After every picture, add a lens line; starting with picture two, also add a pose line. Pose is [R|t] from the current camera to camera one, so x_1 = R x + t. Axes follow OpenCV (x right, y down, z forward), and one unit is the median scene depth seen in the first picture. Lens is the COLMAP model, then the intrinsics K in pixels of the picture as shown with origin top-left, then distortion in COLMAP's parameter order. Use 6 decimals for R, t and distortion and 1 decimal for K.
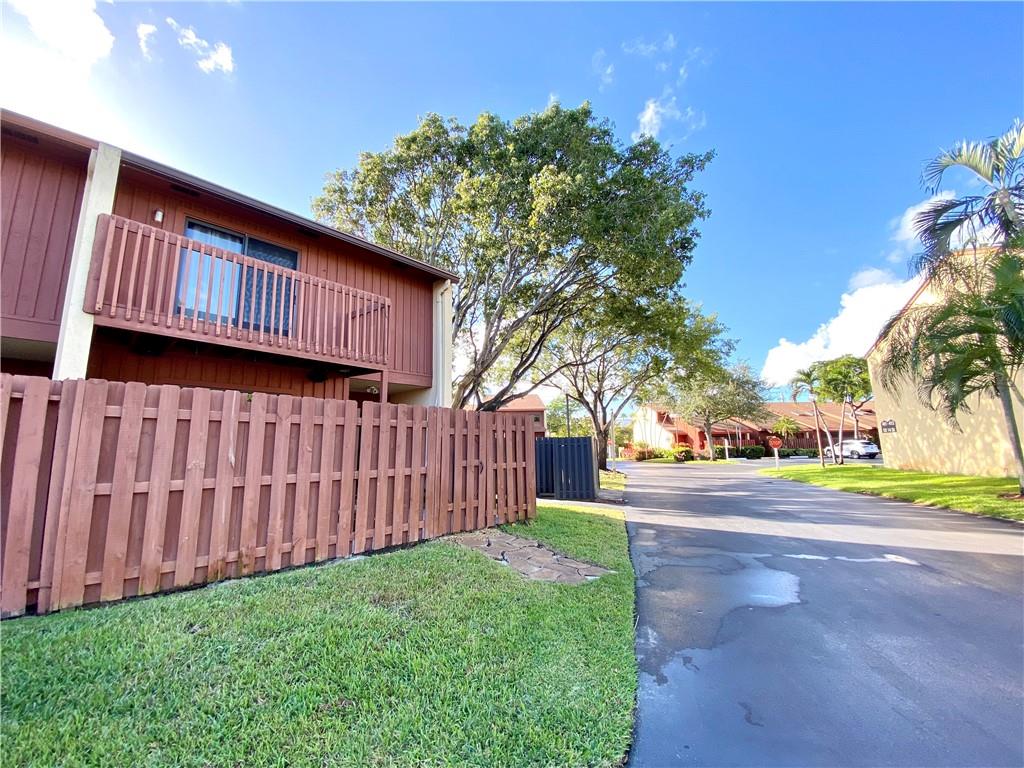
lens RADIAL K [[408.2, 0, 512.0], [0, 408.2, 384.0], [0, 0, 1]] dist [-0.000607, -0.012173]
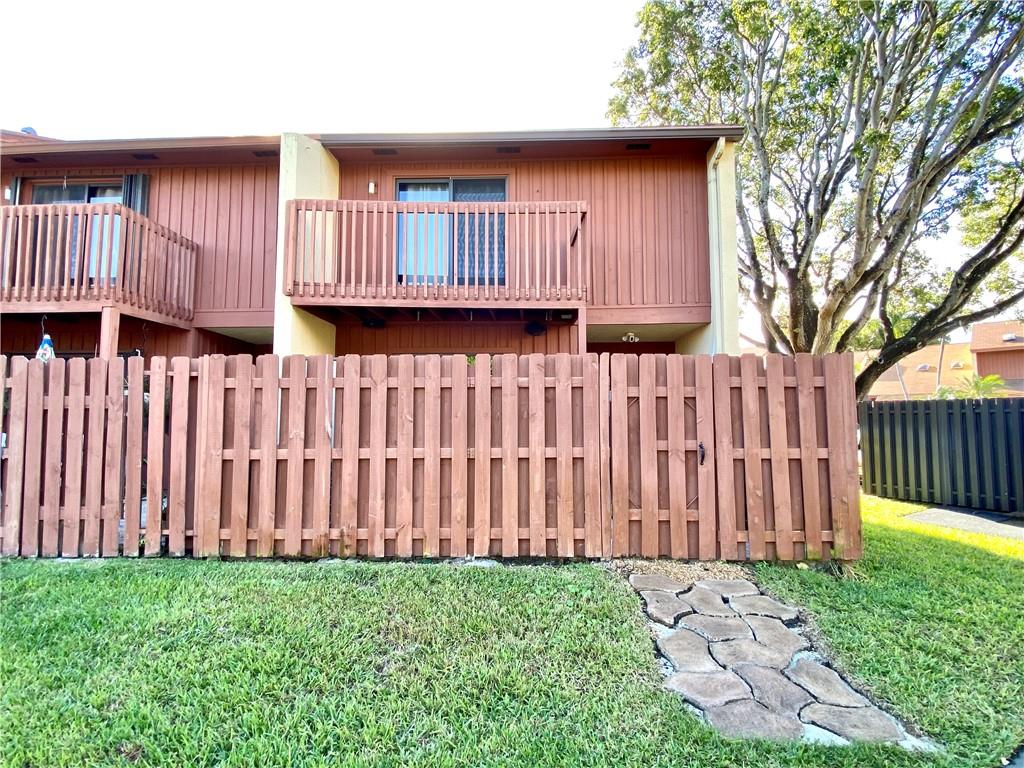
lens RADIAL K [[517.2, 0, 512.0], [0, 517.2, 384.0], [0, 0, 1]] dist [0.005717, -0.000971]
pose [[0.664476, -0.043383, -0.746050, 0.343472], [0.111791, 0.992851, 0.041834, 0.061203], [0.738901, -0.111199, 0.664575, 0.406851]]
